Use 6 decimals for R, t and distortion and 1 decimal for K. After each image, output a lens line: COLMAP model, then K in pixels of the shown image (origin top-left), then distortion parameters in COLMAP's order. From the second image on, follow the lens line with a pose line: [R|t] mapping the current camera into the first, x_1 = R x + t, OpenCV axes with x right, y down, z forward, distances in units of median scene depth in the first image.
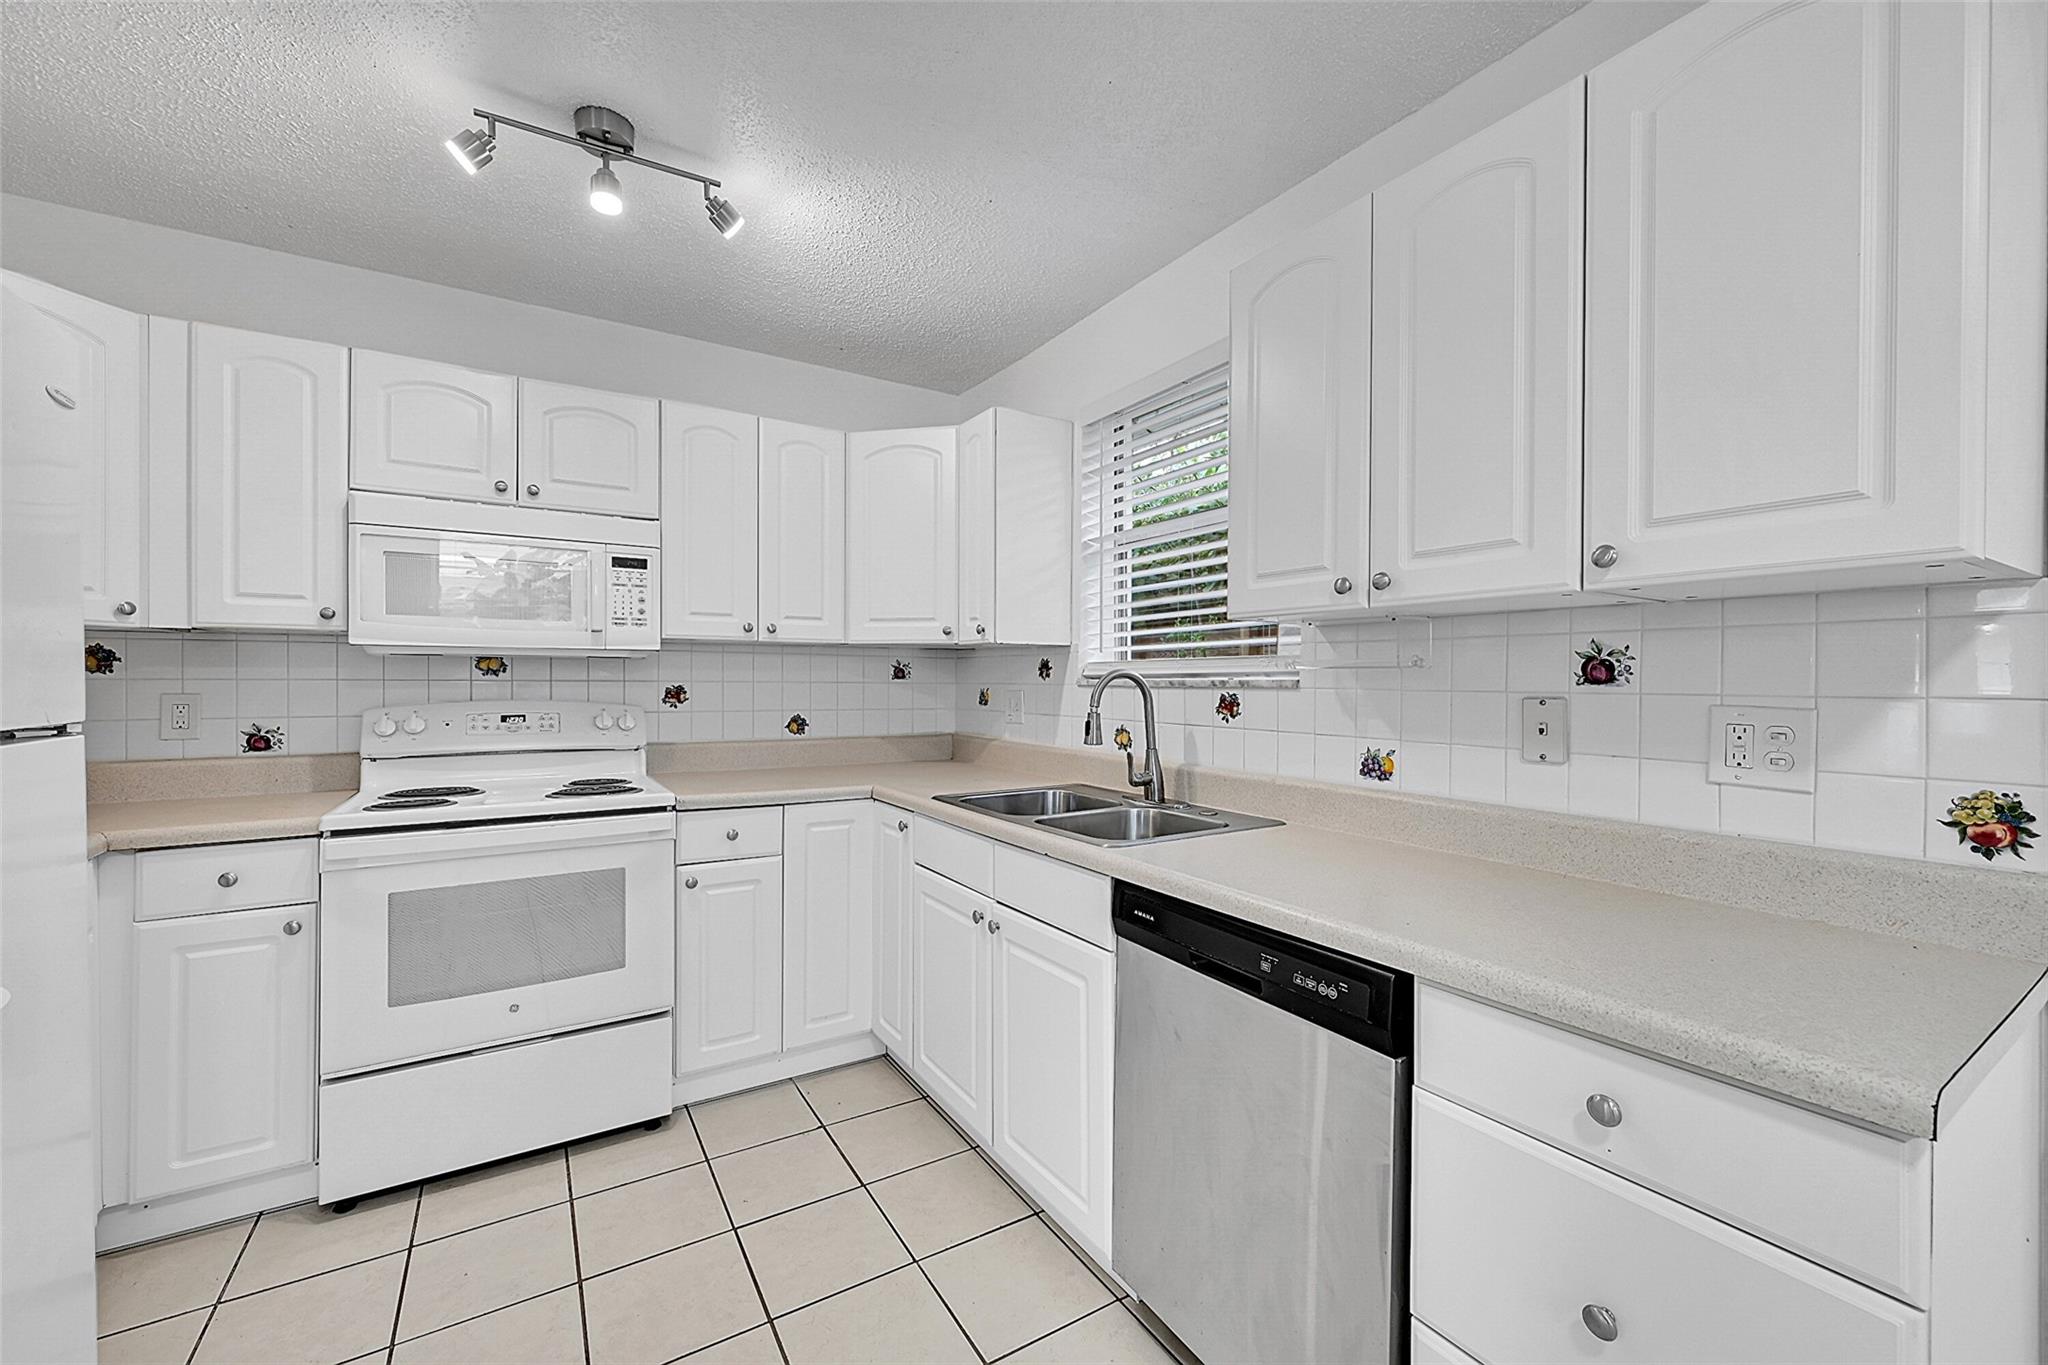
lens RADIAL K [[807.1, 0, 1029.9], [0, 807.1, 685.2], [0, 0, 1]] dist [0.001265, 0.000817]
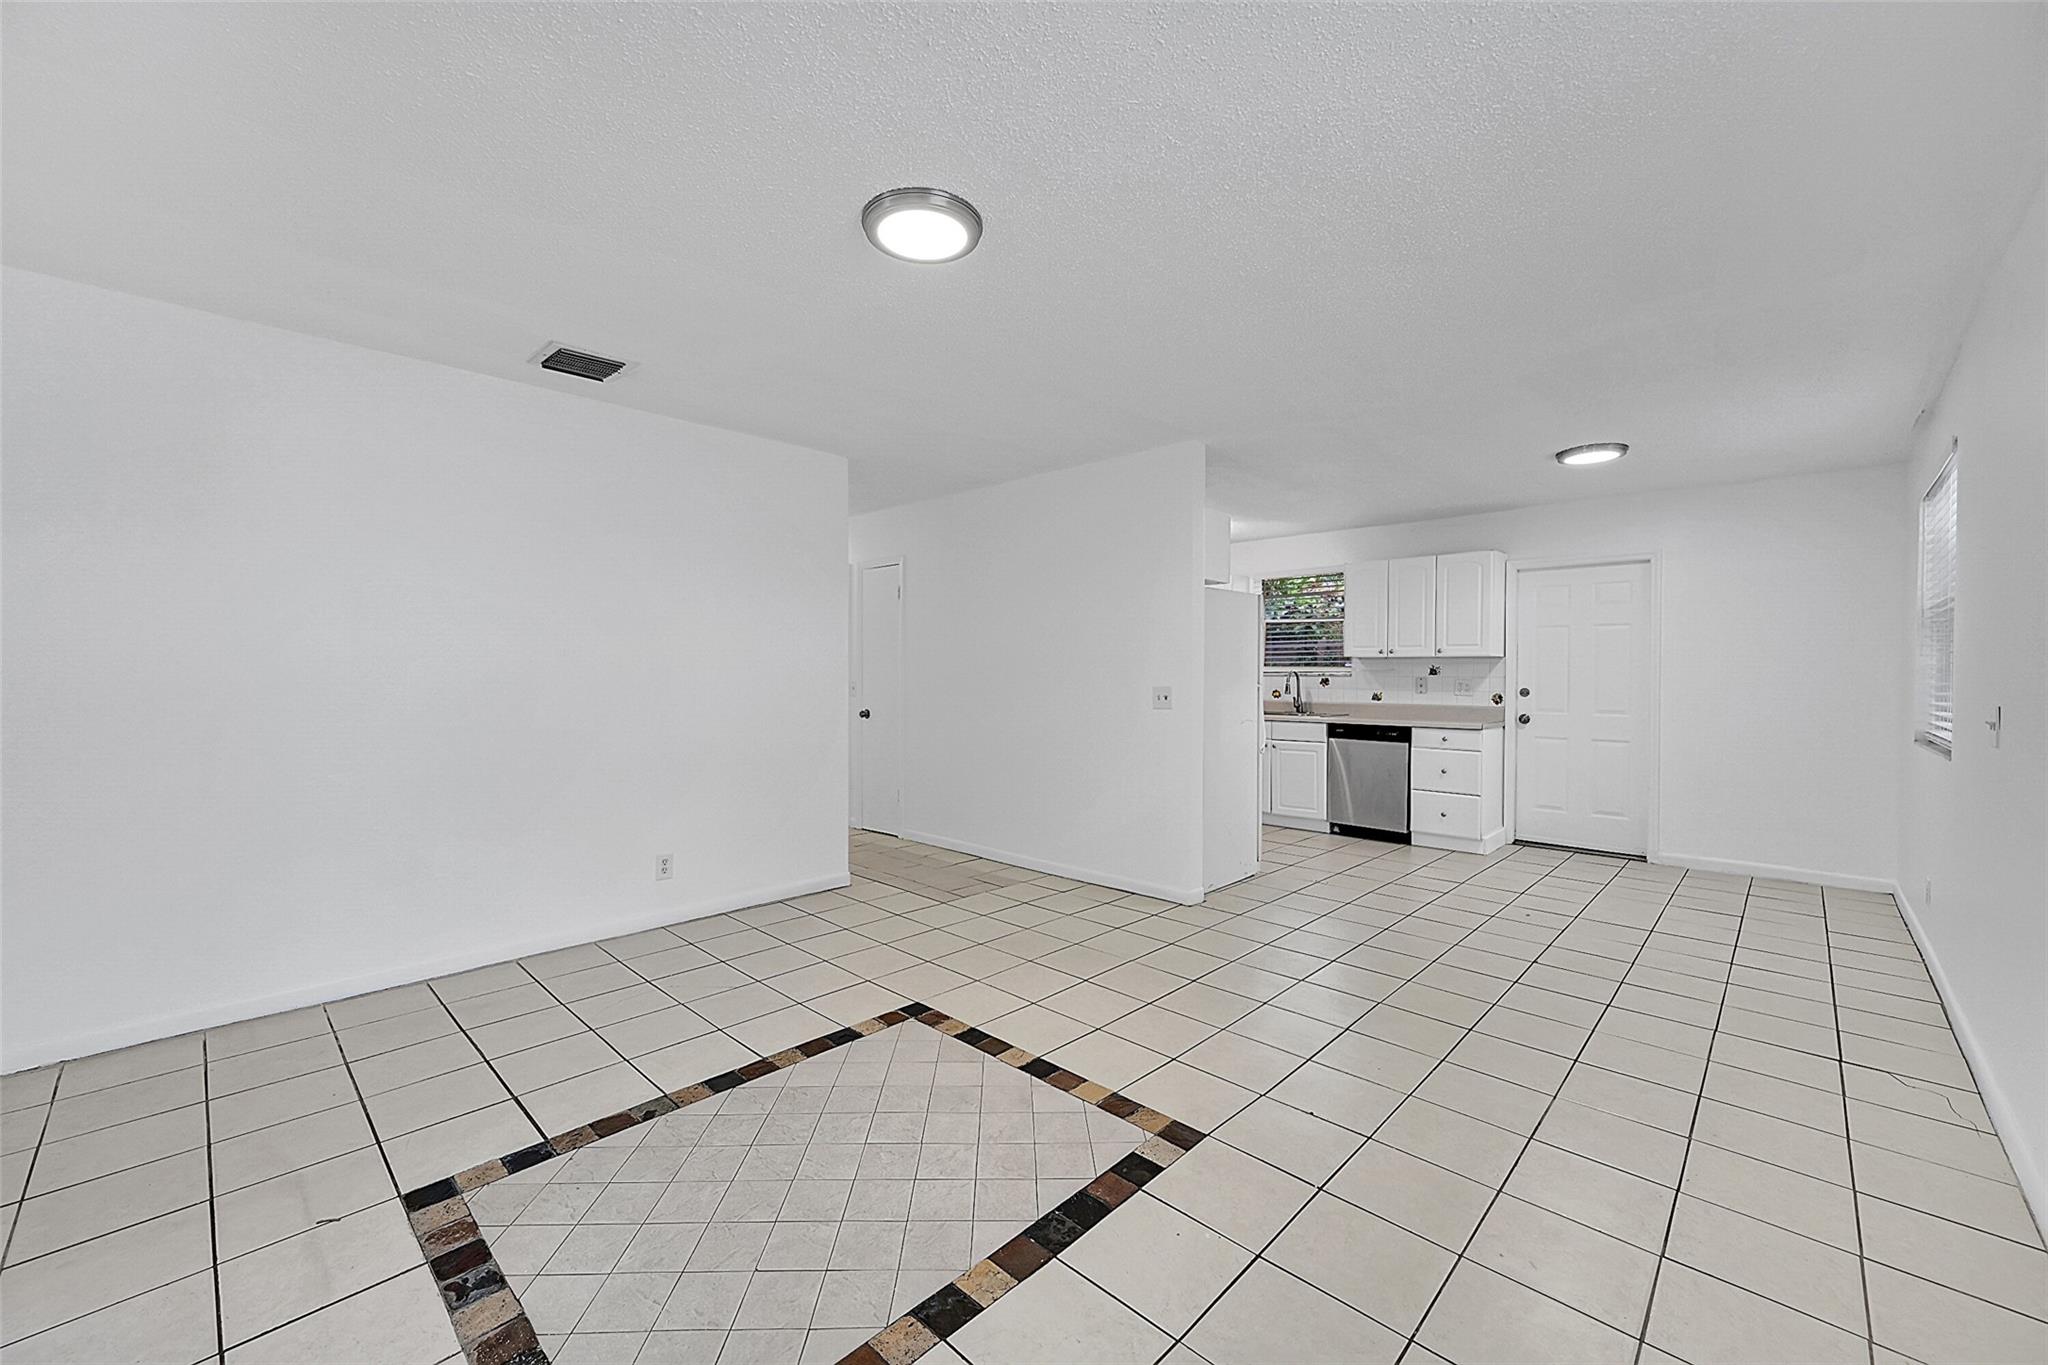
lens RADIAL K [[807.1, 0, 1017.0], [0, 807.1, 679.1], [0, 0, 1]] dist [0.001265, 0.000817]
pose [[0.971718, 0.004061, 0.236111, -2.604598], [-0.003526, 0.999990, -0.002689, 0.042219], [-0.236119, 0.001780, 0.971722, -2.812932]]
